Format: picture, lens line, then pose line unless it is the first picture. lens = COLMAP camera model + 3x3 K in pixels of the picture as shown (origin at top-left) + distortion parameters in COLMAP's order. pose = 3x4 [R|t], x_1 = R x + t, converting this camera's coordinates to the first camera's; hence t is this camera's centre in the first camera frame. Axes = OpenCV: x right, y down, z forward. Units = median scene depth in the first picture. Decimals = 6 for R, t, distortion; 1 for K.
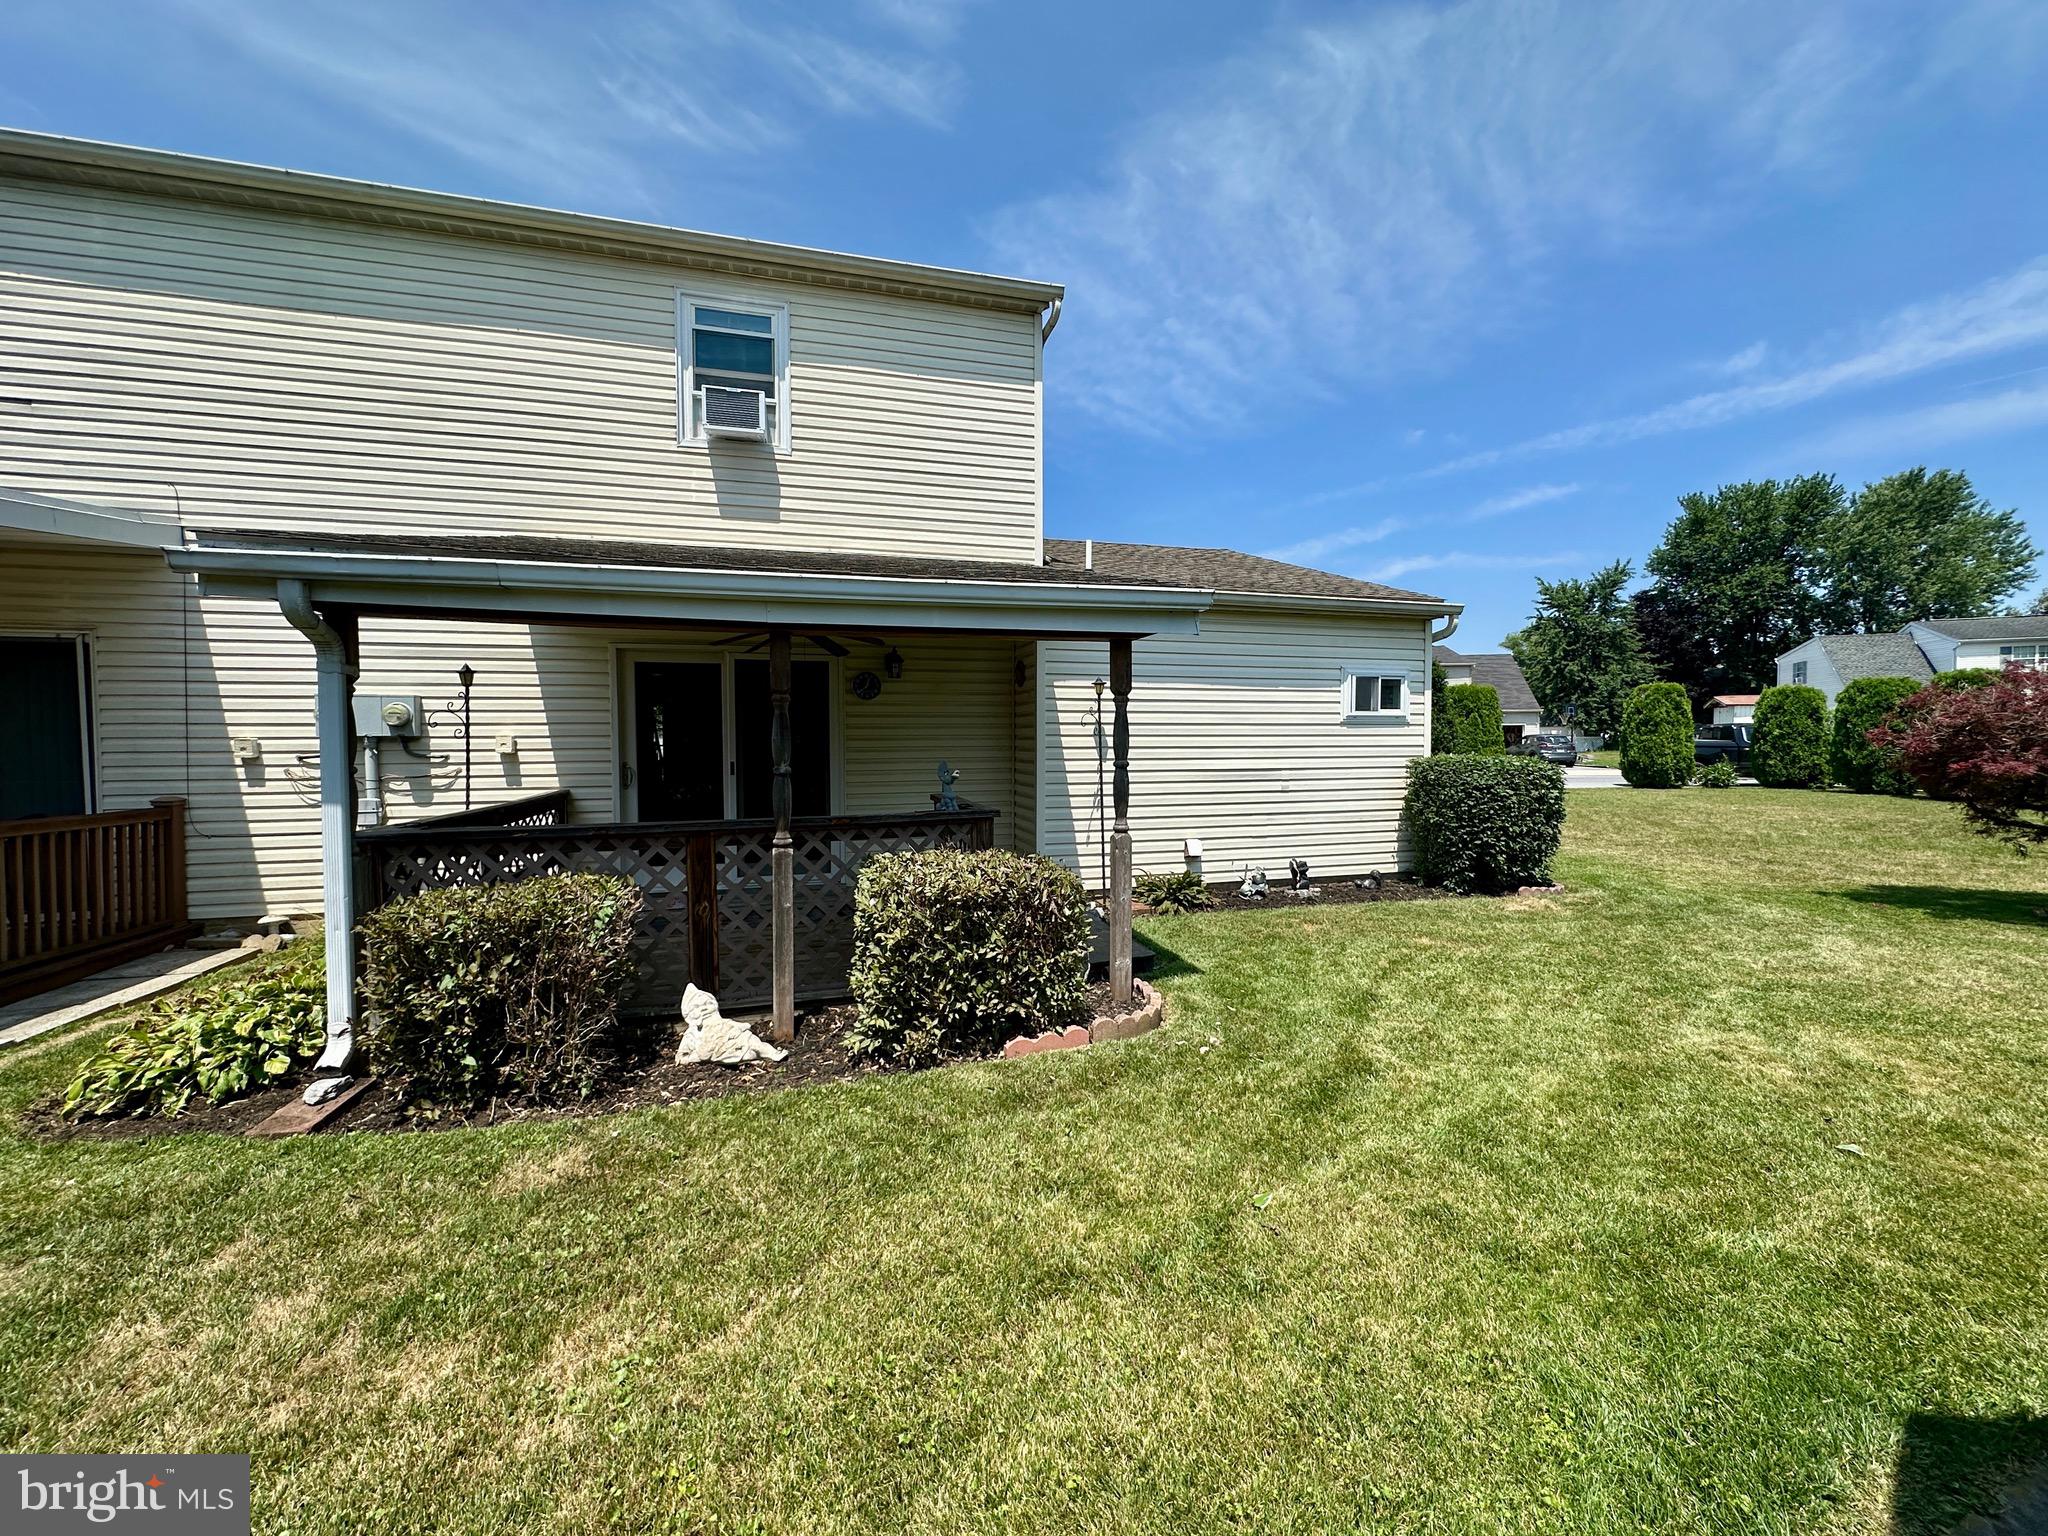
lens RADIAL K [[820.2, 0, 1019.6], [0, 820.2, 764.7], [0, 0, 1]] dist [-0.004975, 0.000886]
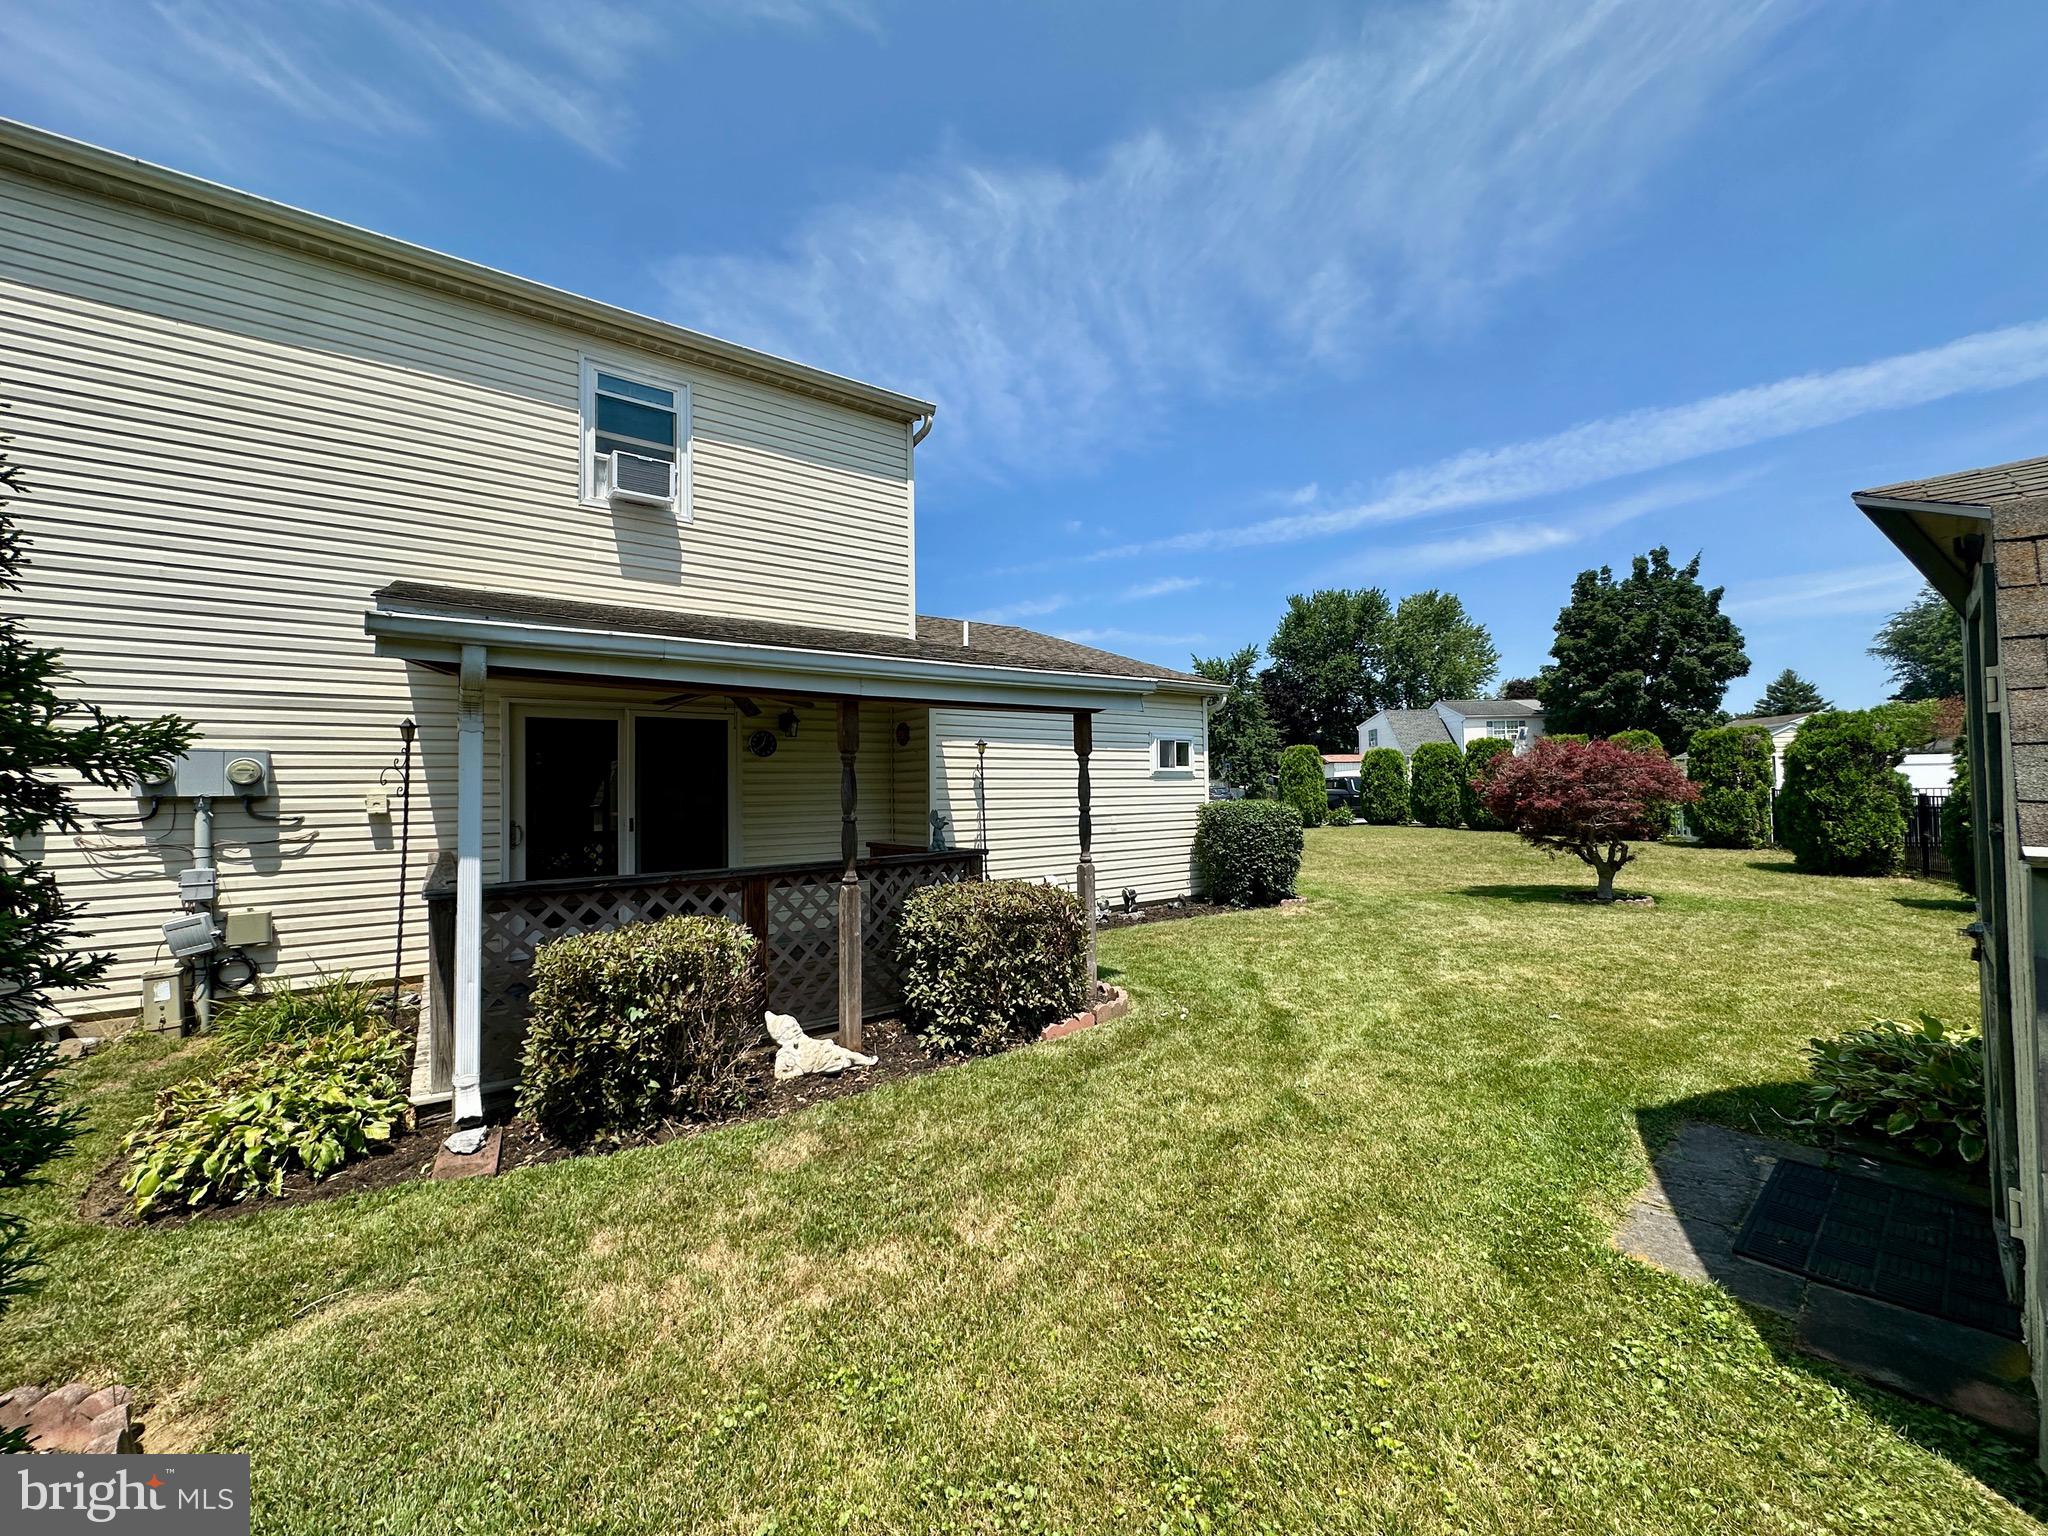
lens RADIAL K [[820.2, 0, 1017.0], [0, 820.2, 766.3], [0, 0, 1]] dist [-0.004975, 0.000886]
pose [[0.934391, 0.000875, 0.356249, -0.317587], [0.022488, 0.997858, -0.061434, 0.006173], [-0.355539, 0.065415, 0.932369, -0.122888]]
